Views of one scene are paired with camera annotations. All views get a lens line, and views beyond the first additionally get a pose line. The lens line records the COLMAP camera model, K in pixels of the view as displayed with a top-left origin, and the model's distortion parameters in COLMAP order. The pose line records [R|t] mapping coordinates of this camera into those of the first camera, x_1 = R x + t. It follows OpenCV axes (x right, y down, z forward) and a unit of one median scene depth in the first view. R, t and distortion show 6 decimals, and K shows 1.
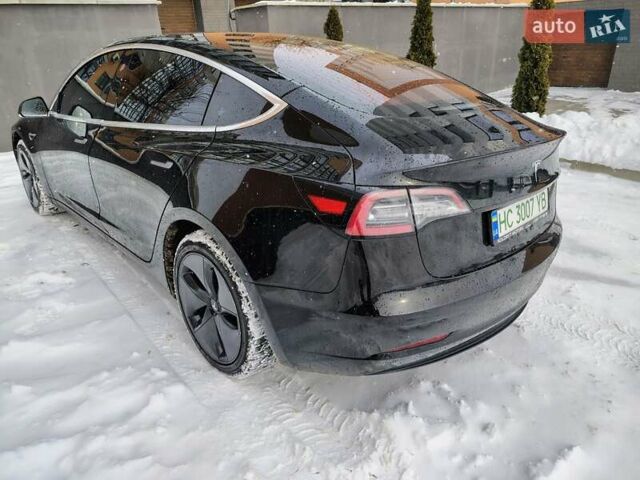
lens RADIAL K [[440.8, 0, 318.6], [0, 440.8, 238.9], [0, 0, 1]] dist [0.018427, -0.018741]
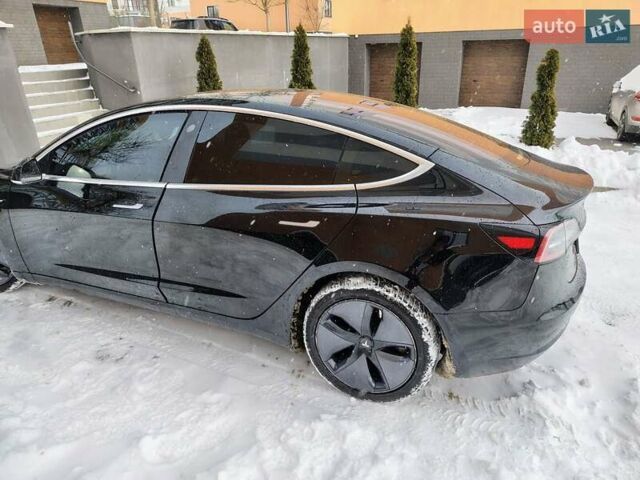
lens RADIAL K [[440.8, 0, 323.0], [0, 440.8, 239.8], [0, 0, 1]] dist [0.018427, -0.018741]
pose [[0.911875, -0.140335, 0.385733, -0.740125], [0.151740, 0.988420, 0.000886, -0.126579], [-0.381391, 0.057724, 0.922610, 0.000940]]
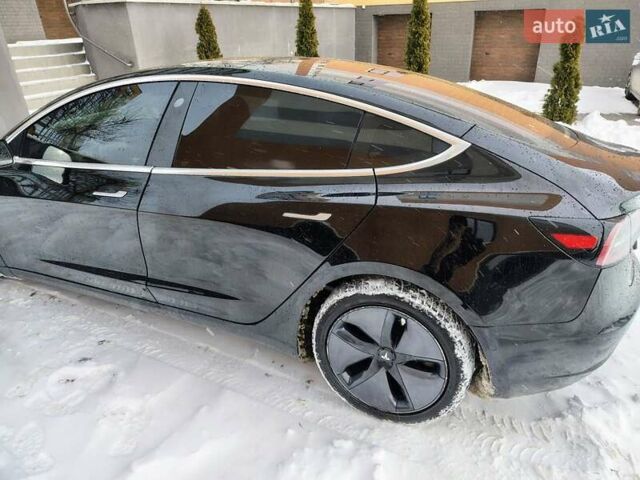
lens RADIAL K [[440.8, 0, 322.7], [0, 440.8, 233.8], [0, 0, 1]] dist [0.018427, -0.018741]
pose [[0.916172, -0.155973, 0.369189, -0.682210], [0.153753, 0.987467, 0.035629, -0.165808], [-0.370119, 0.024122, 0.928671, 0.166070]]
